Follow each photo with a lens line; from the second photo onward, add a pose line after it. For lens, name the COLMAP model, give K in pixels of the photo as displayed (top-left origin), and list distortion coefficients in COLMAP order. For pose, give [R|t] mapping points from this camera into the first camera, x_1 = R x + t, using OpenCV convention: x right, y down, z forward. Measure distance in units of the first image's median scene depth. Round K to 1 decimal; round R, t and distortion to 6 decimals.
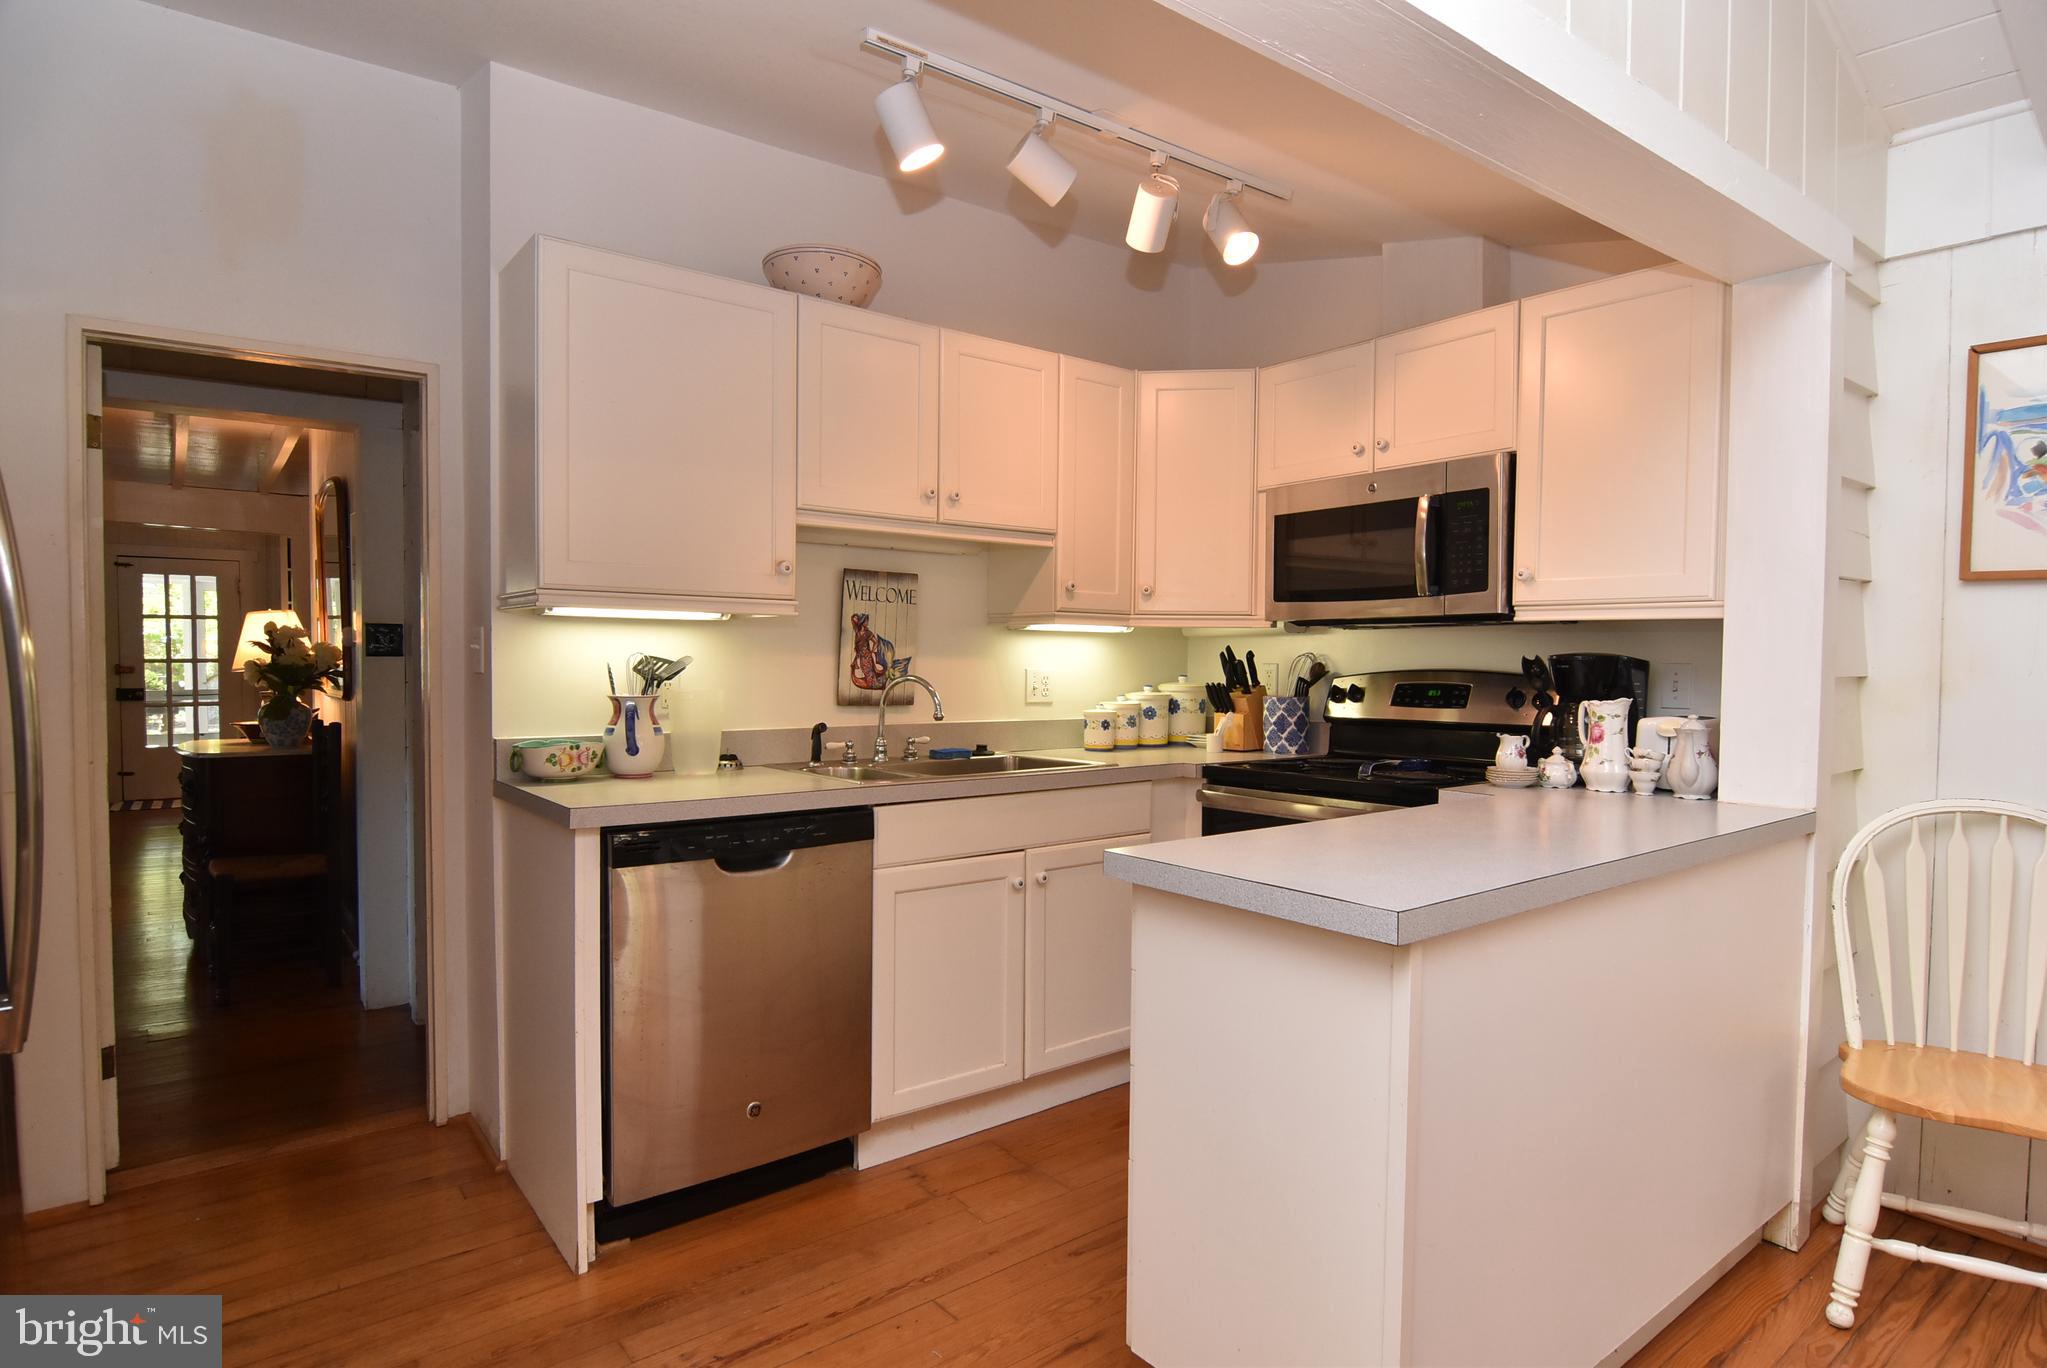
lens RADIAL K [[1111.7, 0, 1034.7], [0, 1111.7, 695.6], [0, 0, 1]] dist [-0.010793, -0.010535]
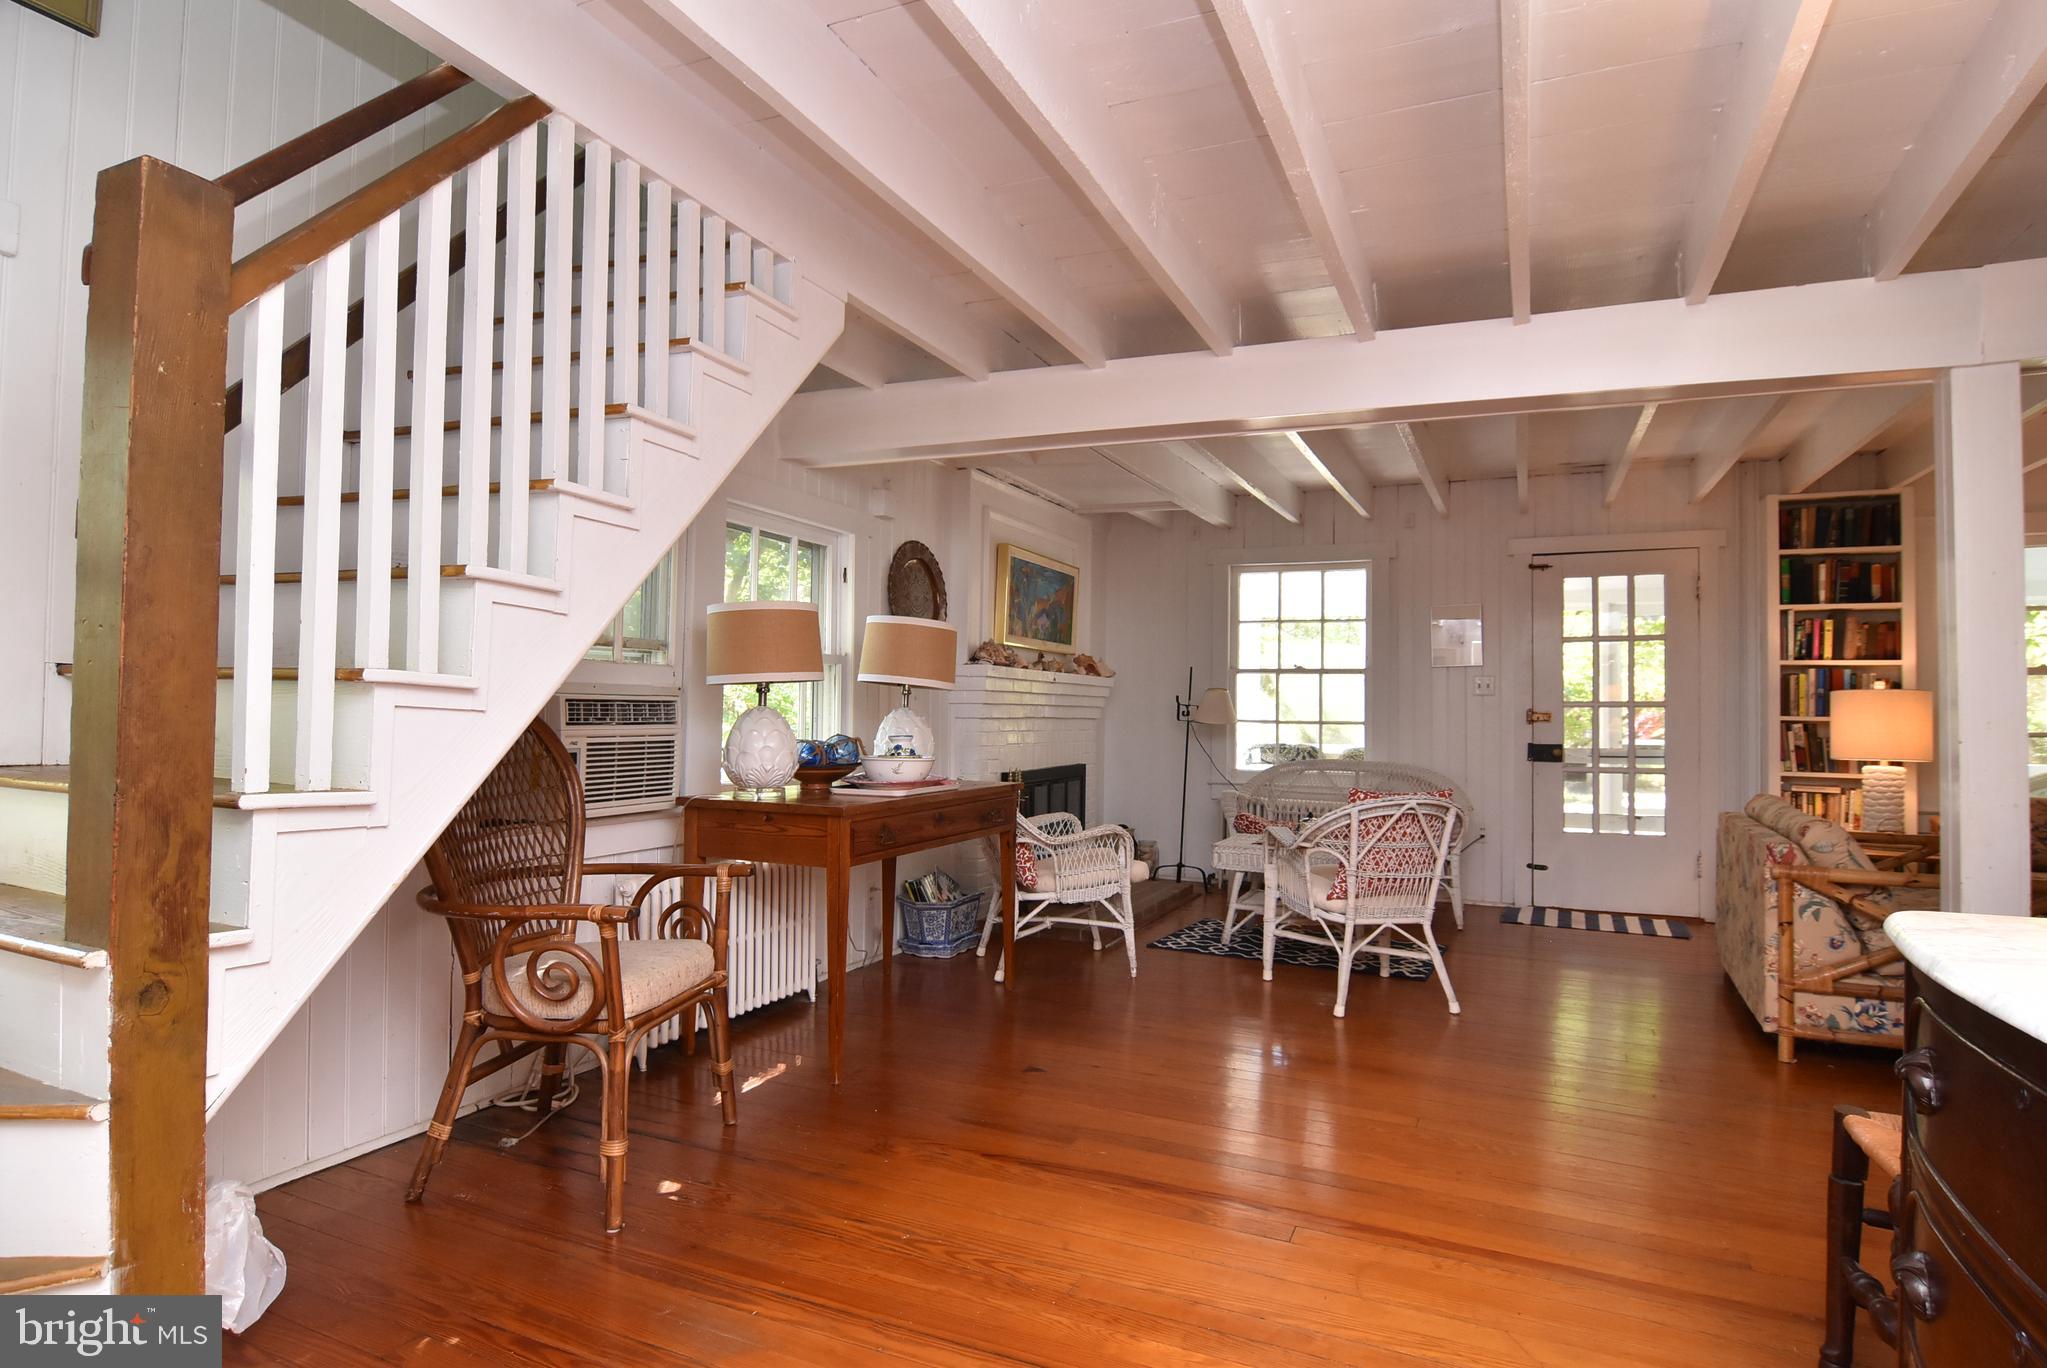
lens RADIAL K [[1111.7, 0, 1038.0], [0, 1111.7, 689.3], [0, 0, 1]] dist [-0.010793, -0.010535]
pose [[0.450385, -0.026658, -0.892436, -1.029467], [-0.043774, 0.997693, -0.051894, 0.029649], [0.891761, 0.062438, 0.448179, 1.197742]]
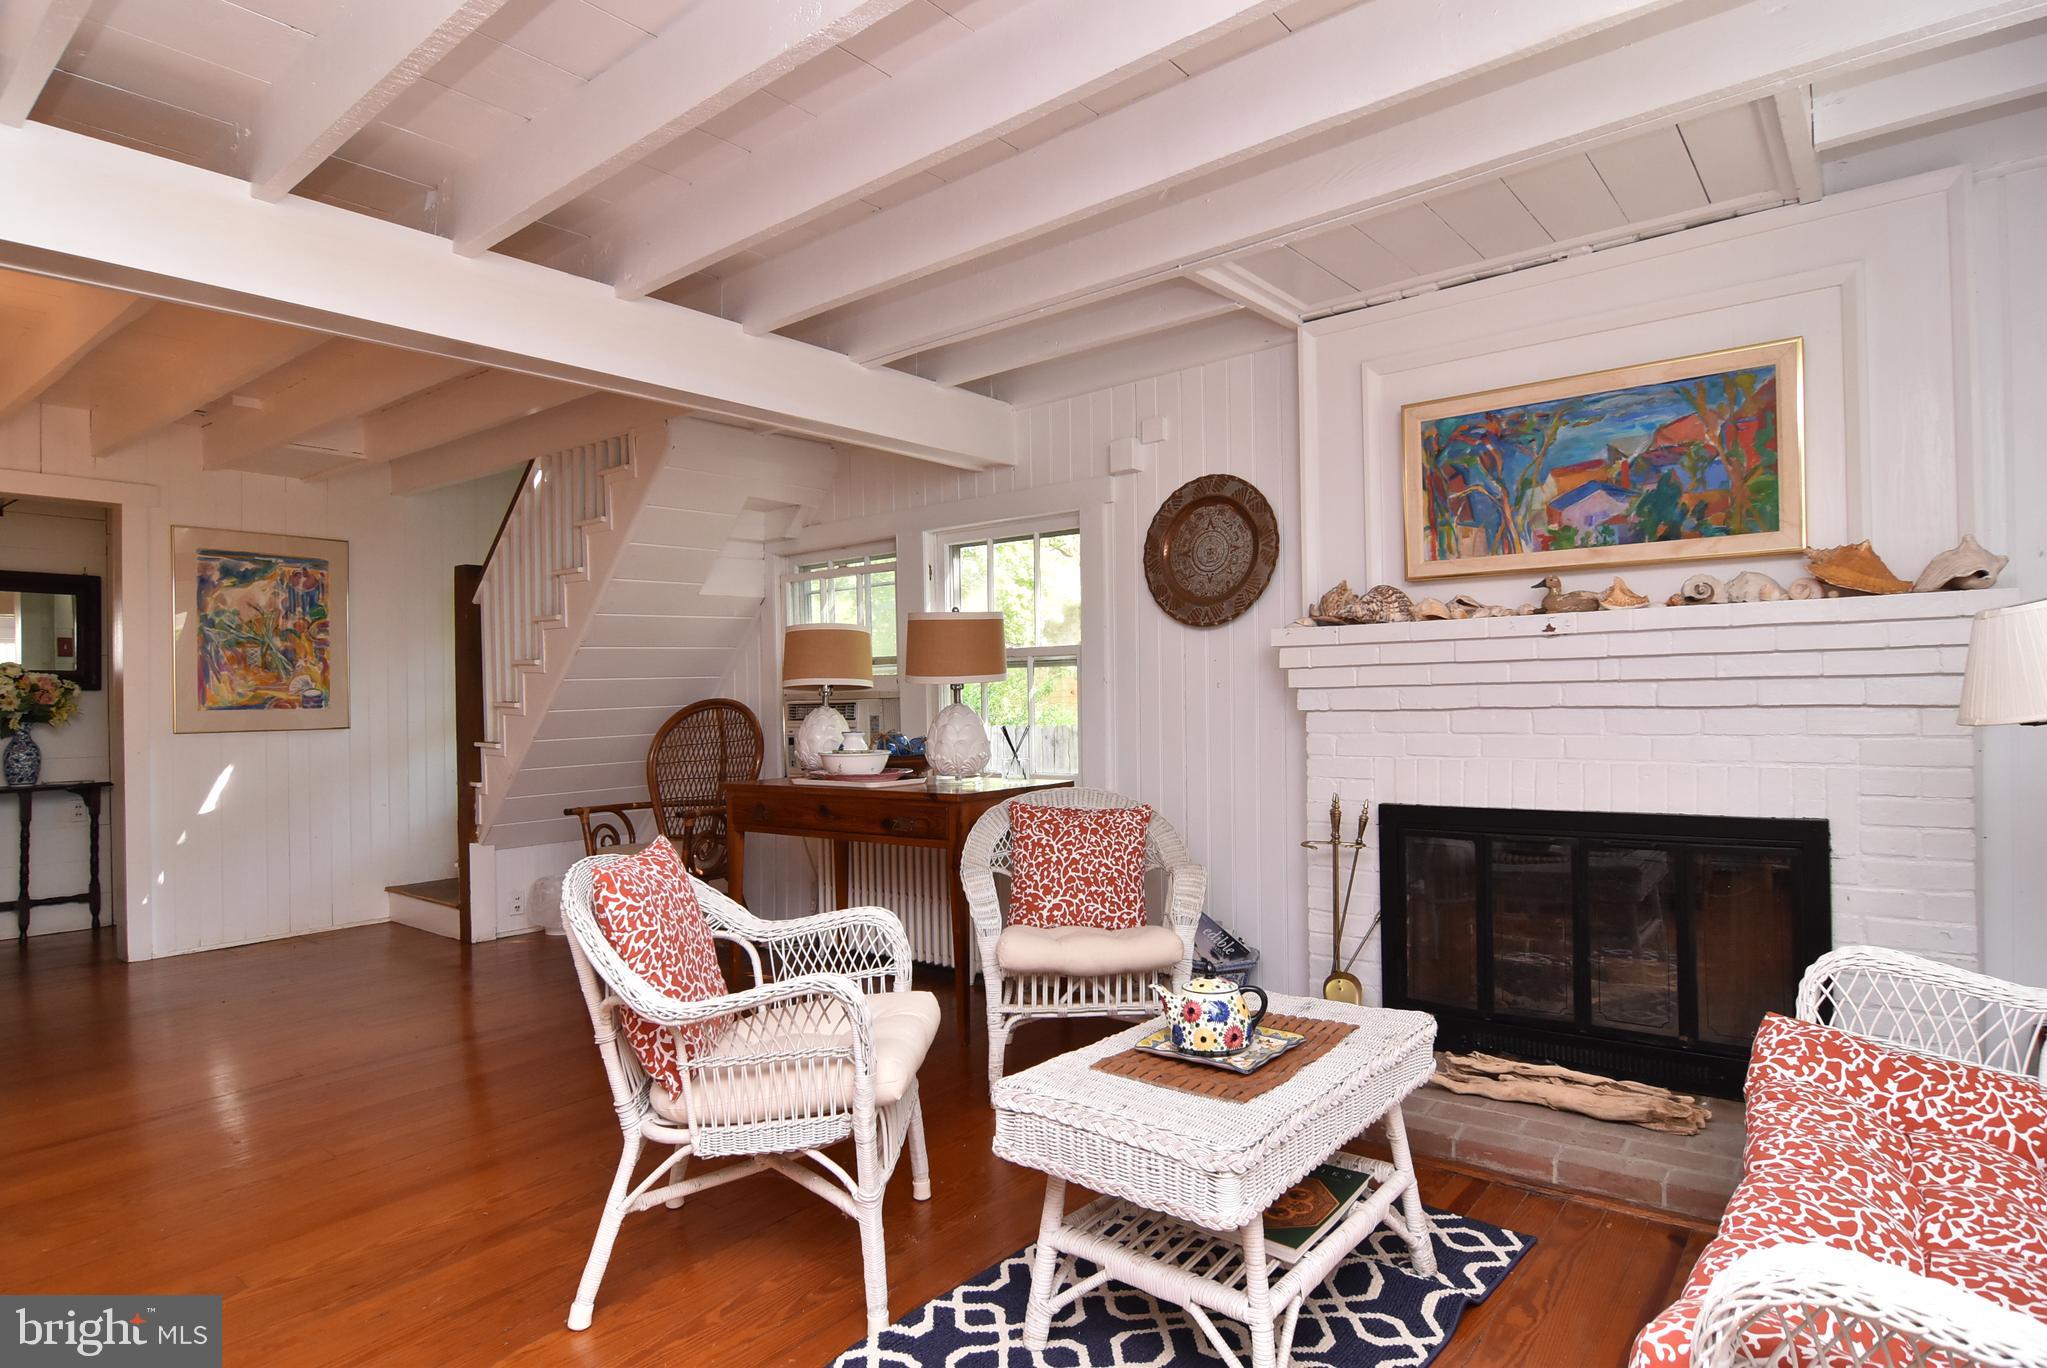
lens RADIAL K [[1111.7, 0, 1031.1], [0, 1111.7, 689.5], [0, 0, 1]] dist [-0.010793, -0.010535]
pose [[-0.979358, 0.003287, -0.202106, -2.177224], [-0.002206, 0.999634, 0.026945, -0.066902], [0.202121, 0.026835, -0.978993, 3.007639]]
